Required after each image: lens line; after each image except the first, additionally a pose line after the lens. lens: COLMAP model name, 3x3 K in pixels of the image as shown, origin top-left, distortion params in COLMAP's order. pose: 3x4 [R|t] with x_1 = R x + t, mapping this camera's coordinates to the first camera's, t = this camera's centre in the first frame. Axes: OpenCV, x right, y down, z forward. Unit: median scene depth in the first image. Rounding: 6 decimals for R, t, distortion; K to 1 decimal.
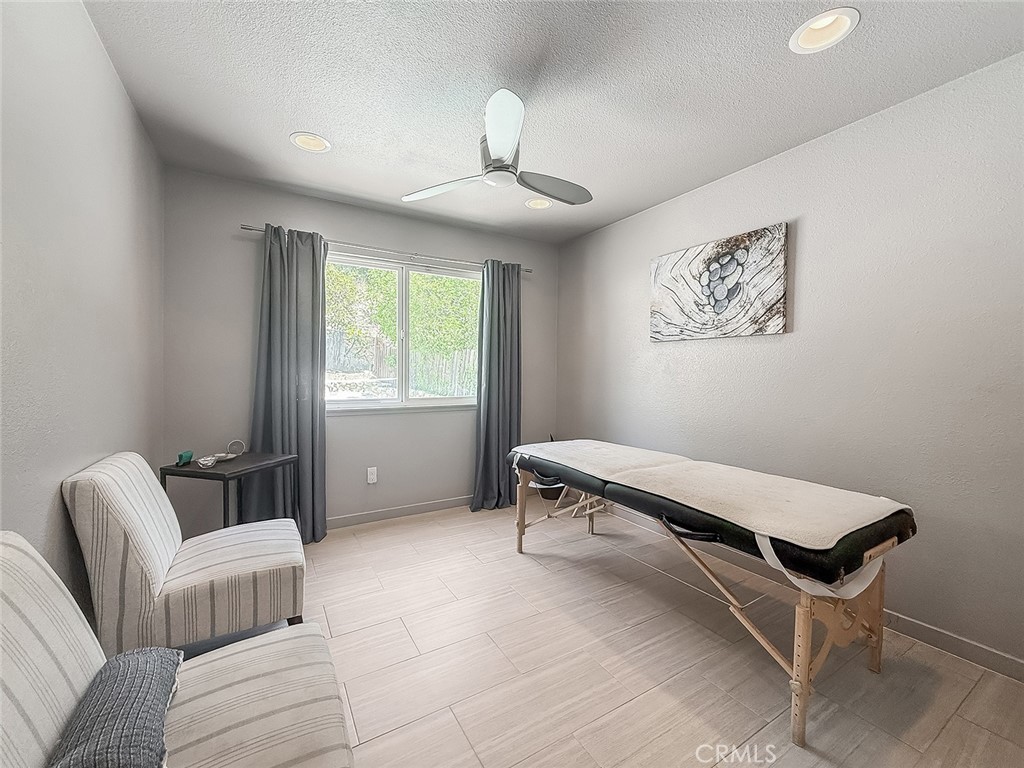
lens RADIAL K [[420.5, 0, 509.8], [0, 420.5, 381.8], [0, 0, 1]] dist [-0.002141, -0.001030]
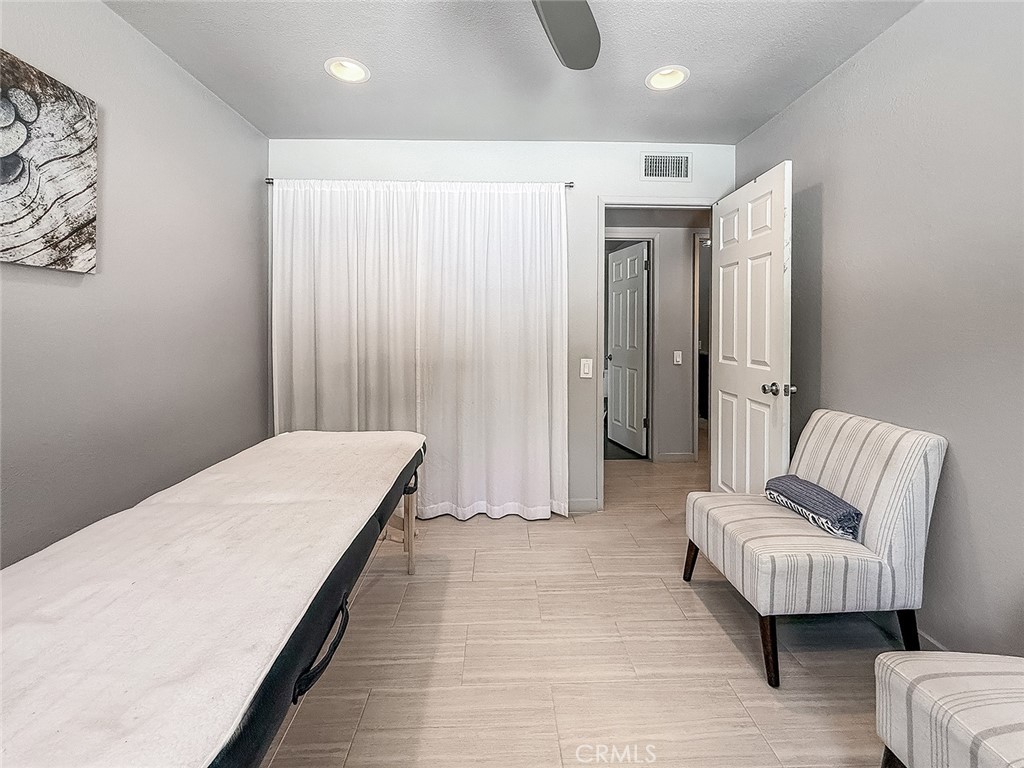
lens RADIAL K [[420.5, 0, 505.7], [0, 420.5, 332.1], [0, 0, 1]] dist [-0.002141, -0.001030]
pose [[-0.874817, -0.013335, 0.484271, -0.203563], [0.005077, 0.999314, 0.036690, -0.045180], [-0.484428, 0.034555, -0.874149, 1.199105]]
